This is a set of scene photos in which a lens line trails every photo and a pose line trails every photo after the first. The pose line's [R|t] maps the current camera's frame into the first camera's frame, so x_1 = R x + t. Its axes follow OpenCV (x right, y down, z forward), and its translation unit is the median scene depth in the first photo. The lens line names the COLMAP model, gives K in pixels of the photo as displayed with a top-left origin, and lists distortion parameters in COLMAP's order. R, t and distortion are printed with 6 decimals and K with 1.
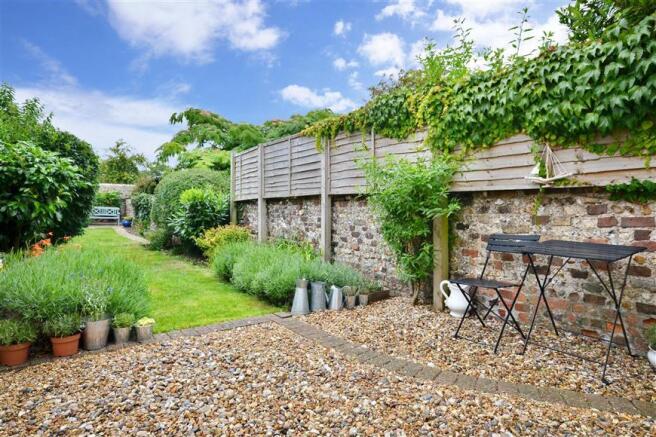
lens RADIAL K [[401.6, 0, 328.0], [0, 401.6, 218.5], [0, 0, 1]] dist [-0.001263, 0.030160]
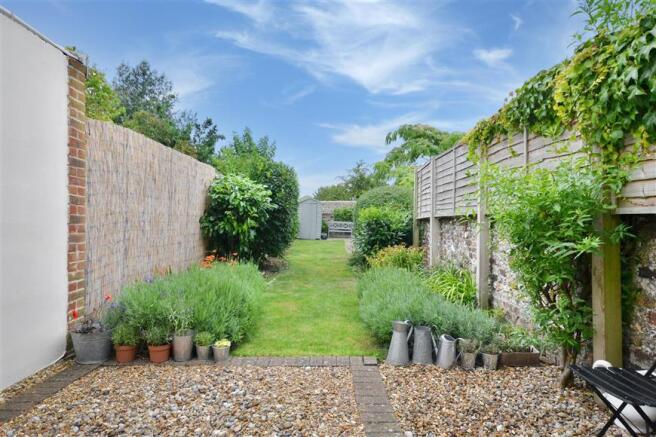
lens RADIAL K [[401.6, 0, 328.0], [0, 401.6, 218.5], [0, 0, 1]] dist [-0.001263, 0.030160]
pose [[0.810794, -0.000512, -0.585331, 0.283278], [-0.016955, 0.999559, -0.024359, -0.035112], [0.585086, 0.029675, 0.810428, 0.226559]]
